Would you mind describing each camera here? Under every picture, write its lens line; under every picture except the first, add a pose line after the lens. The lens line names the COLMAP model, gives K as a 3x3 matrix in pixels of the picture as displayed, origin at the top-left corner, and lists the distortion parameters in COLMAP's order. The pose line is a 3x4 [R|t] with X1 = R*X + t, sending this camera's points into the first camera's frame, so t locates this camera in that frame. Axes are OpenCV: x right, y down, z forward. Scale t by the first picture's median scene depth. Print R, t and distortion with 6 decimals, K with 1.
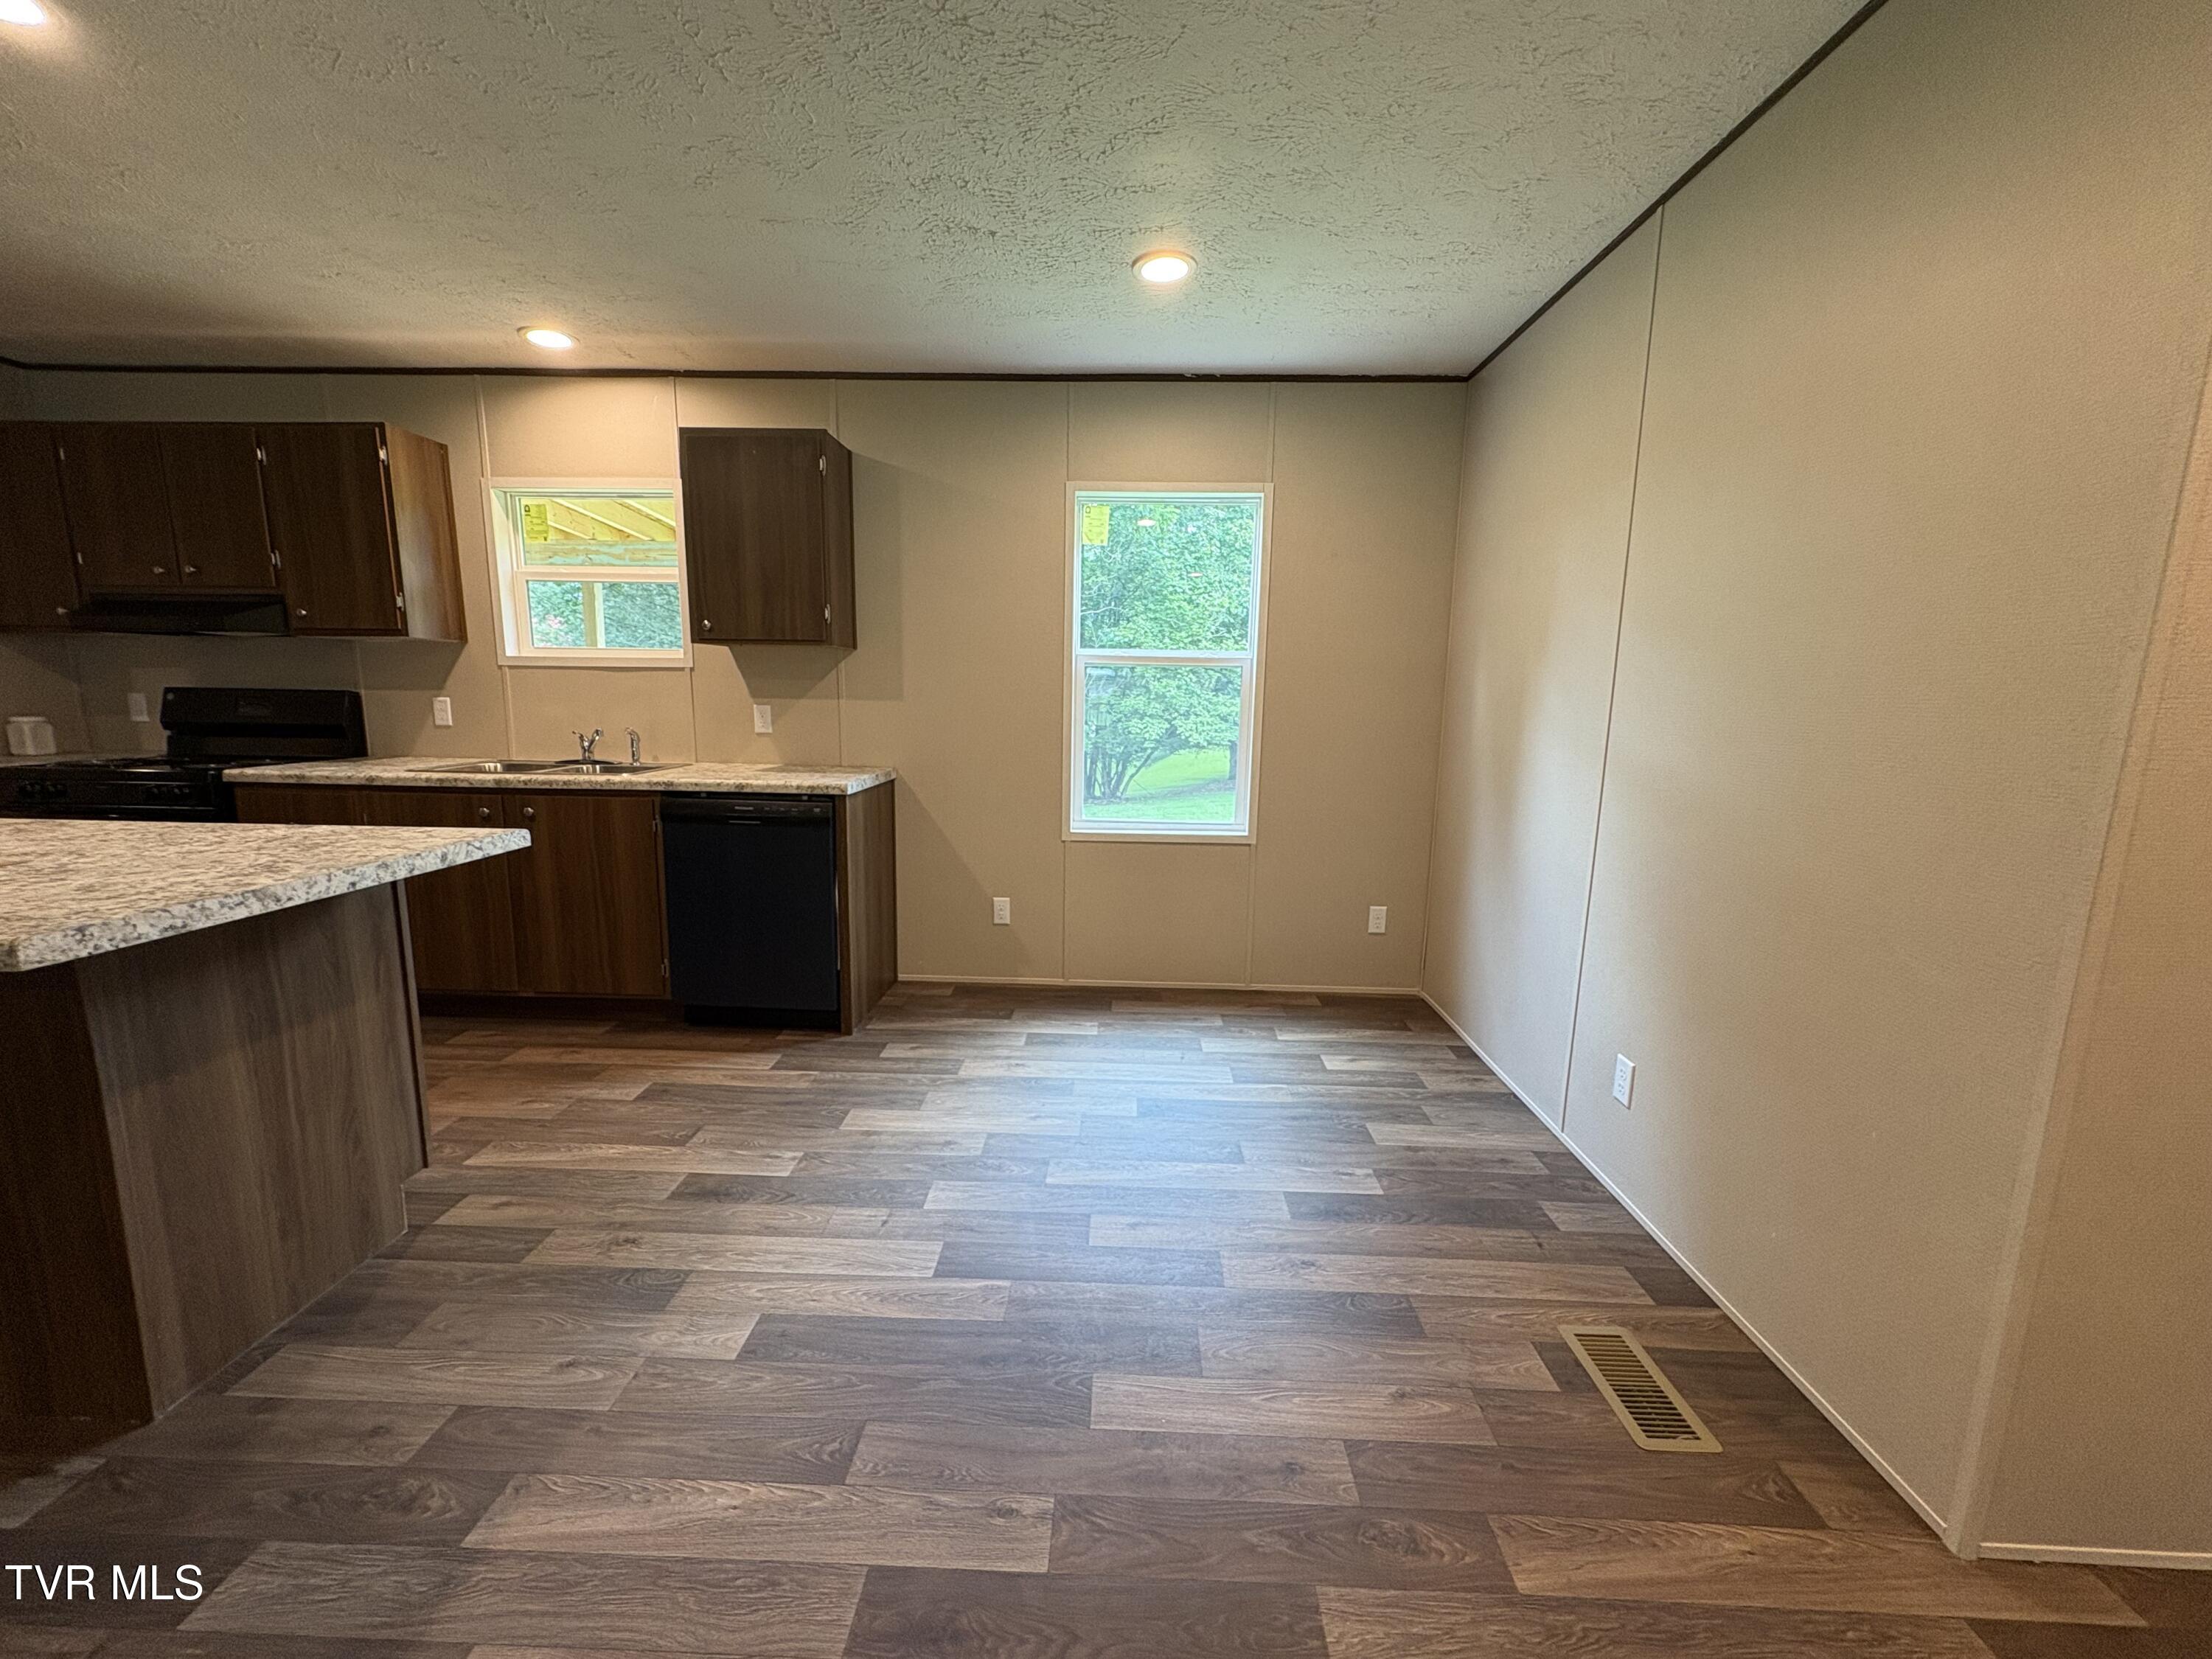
lens RADIAL K [[880.7, 0, 1106.7], [0, 880.7, 831.6], [0, 0, 1]] dist [0.000963, 0.000762]
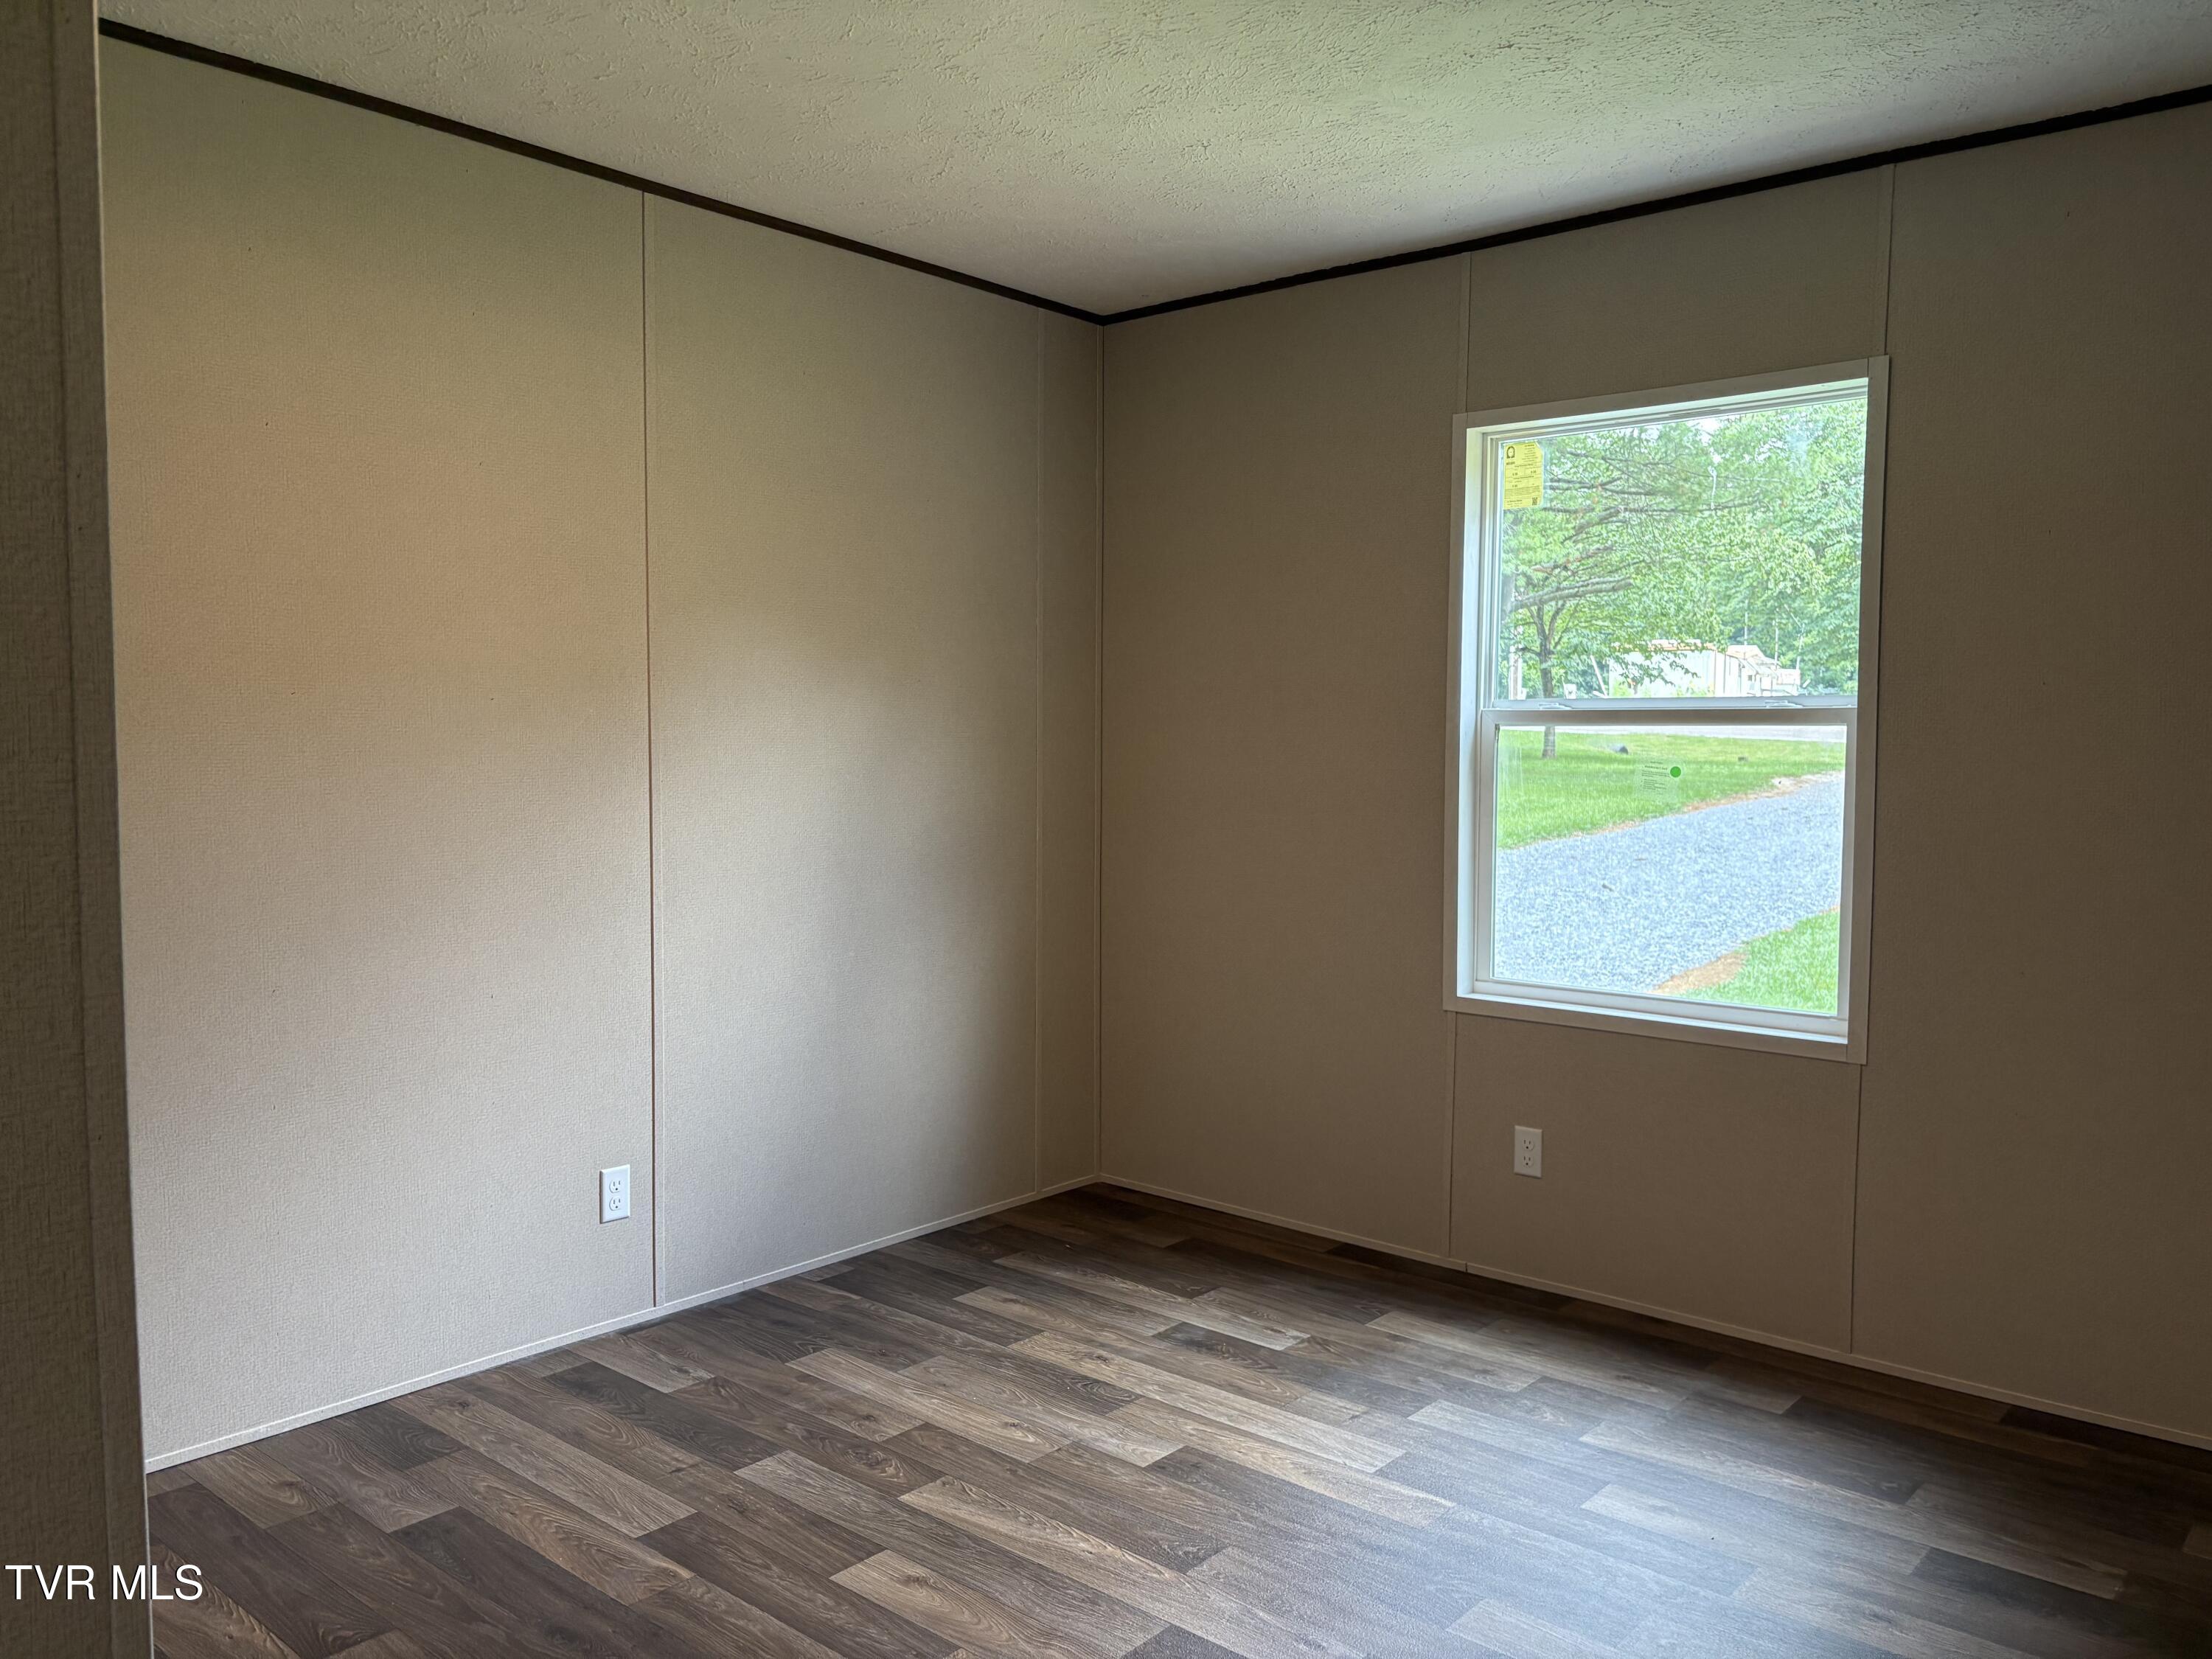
lens RADIAL K [[1669.7, 0, 1109.4], [0, 1669.7, 778.1], [0, 0, 1]] dist [0.040026, -0.039787]
pose [[0.779674, 0.012370, -0.626063, 0.689097], [-0.099330, 0.989589, -0.104150, -0.017556], [0.618257, 0.143390, 0.772786, 0.034255]]
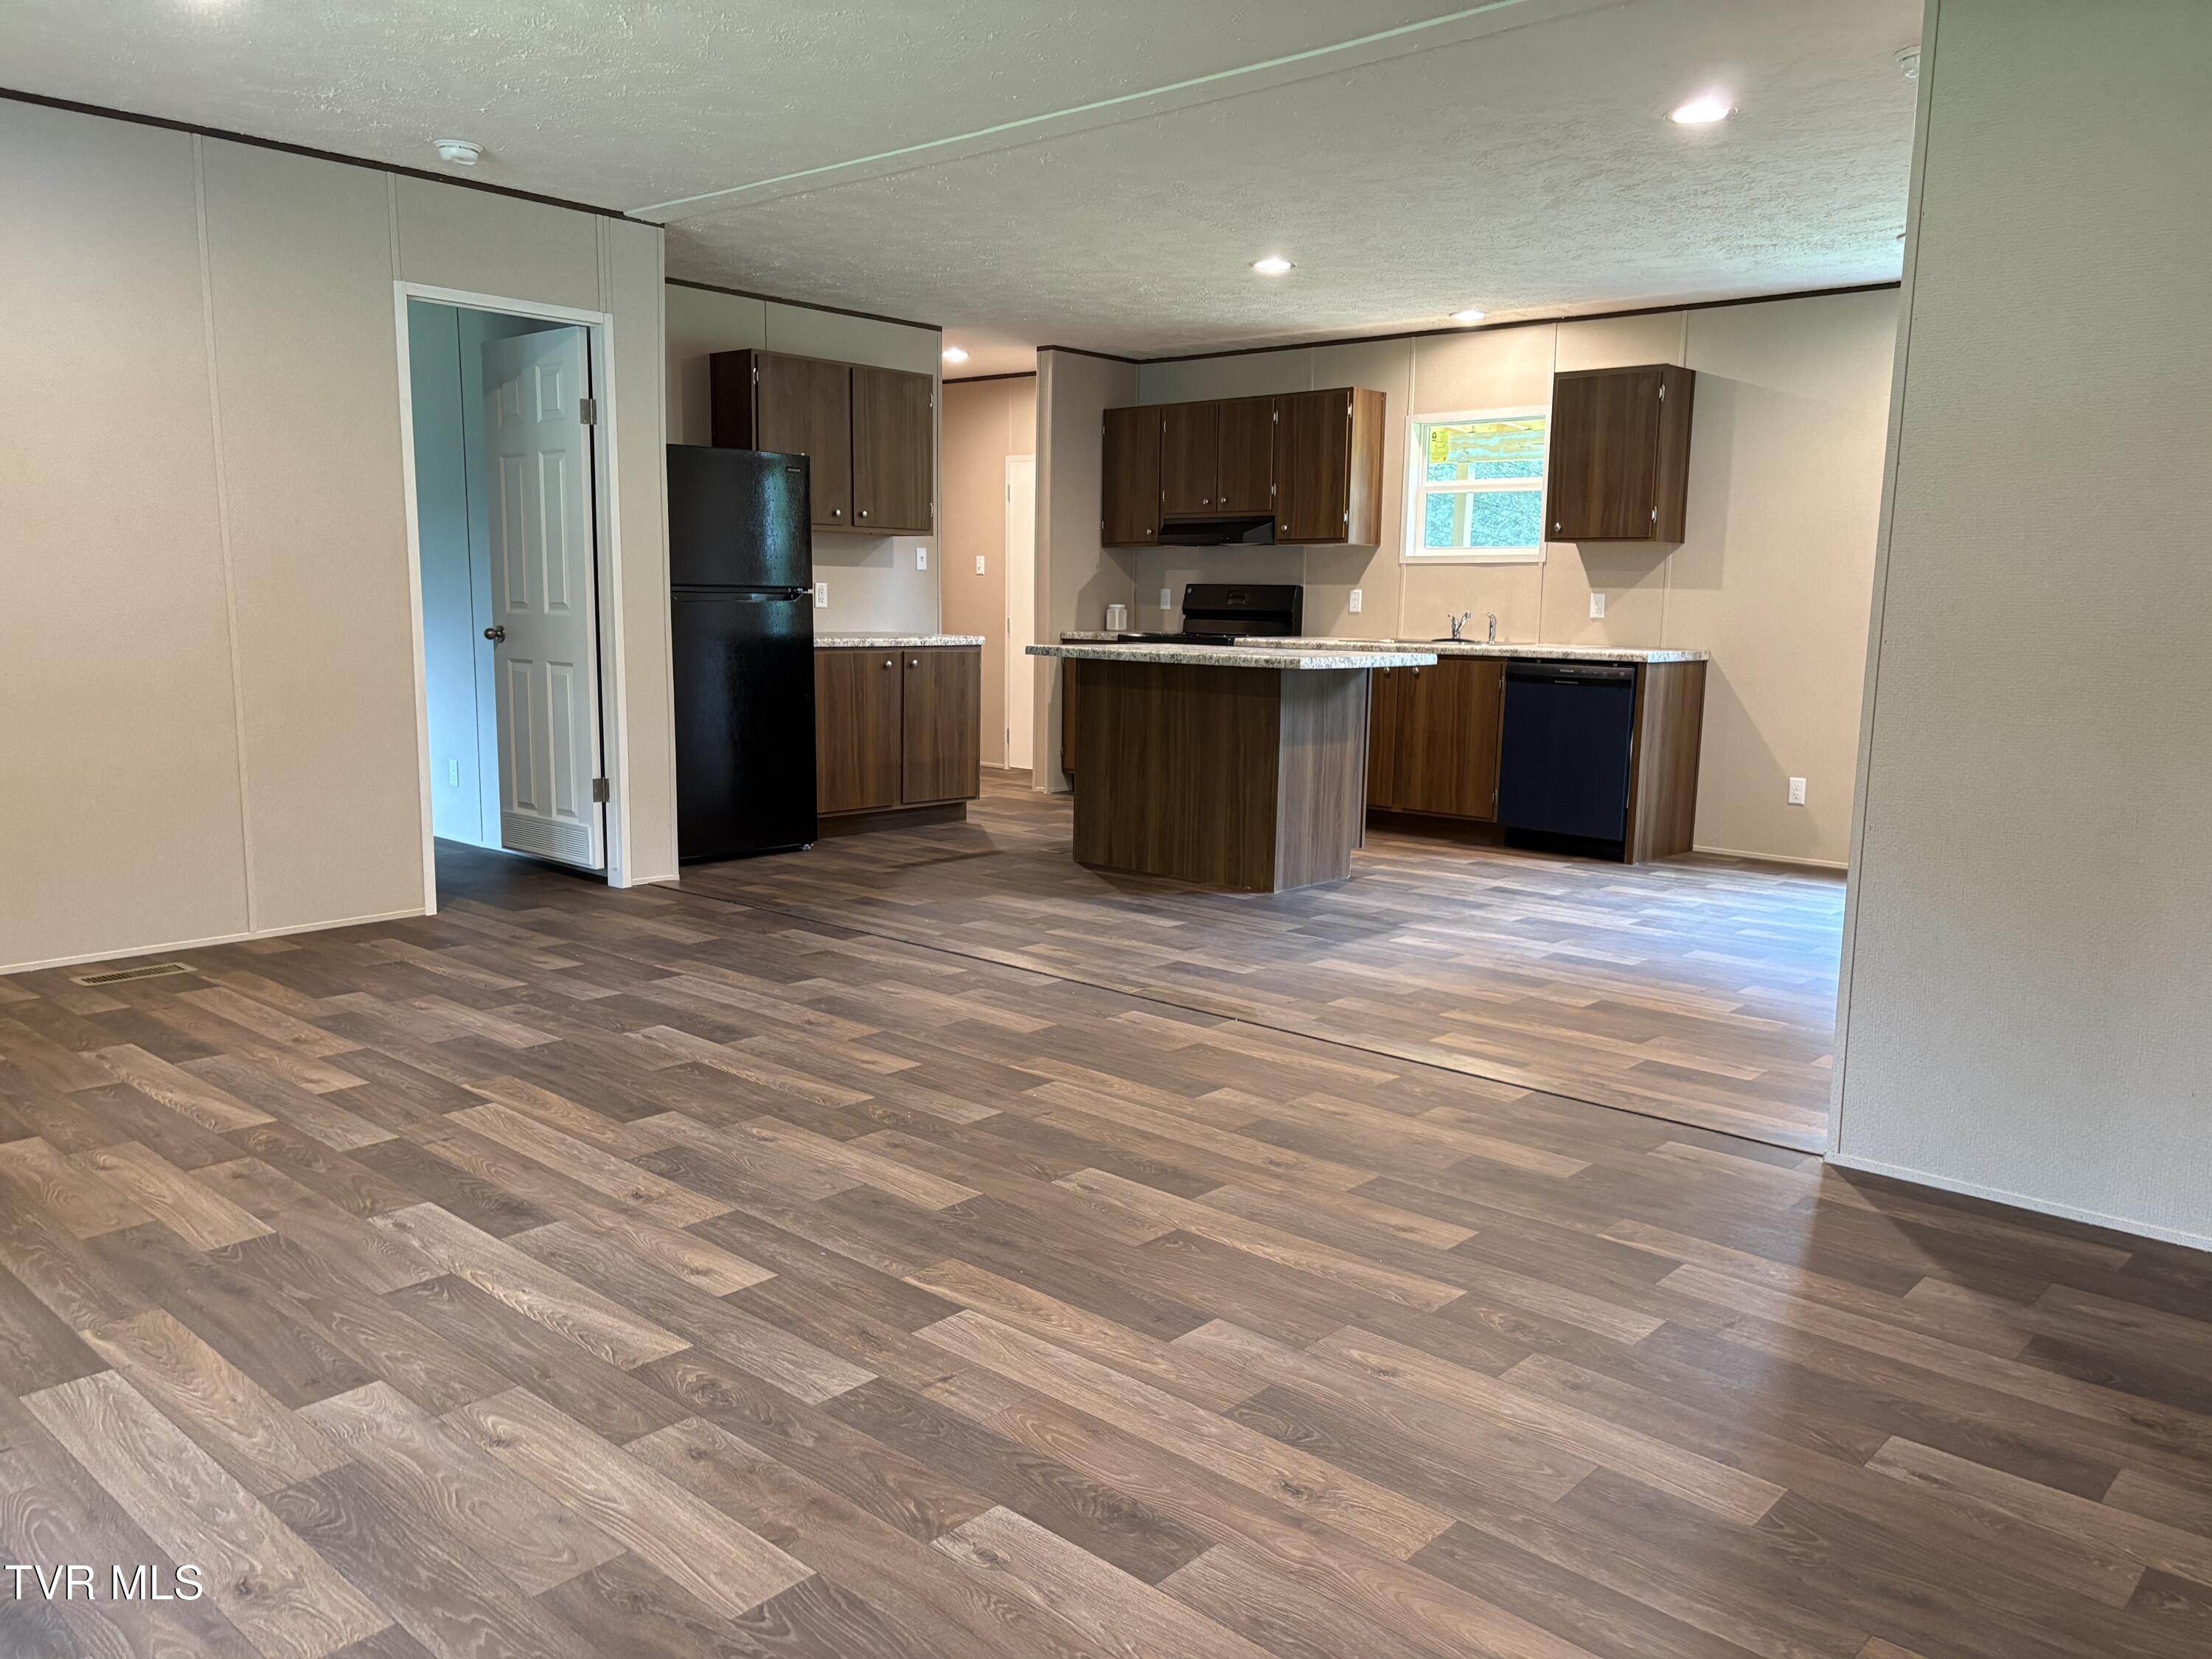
lens RADIAL K [[1669.7, 0, 1082.9], [0, 1669.7, 848.6], [0, 0, 1]] dist [0.040026, -0.039787]
pose [[0.752865, 0.094795, -0.651312, 0.734760], [-0.106506, 0.994078, 0.021571, 0.277431], [0.649500, 0.053129, 0.758503, -1.414556]]
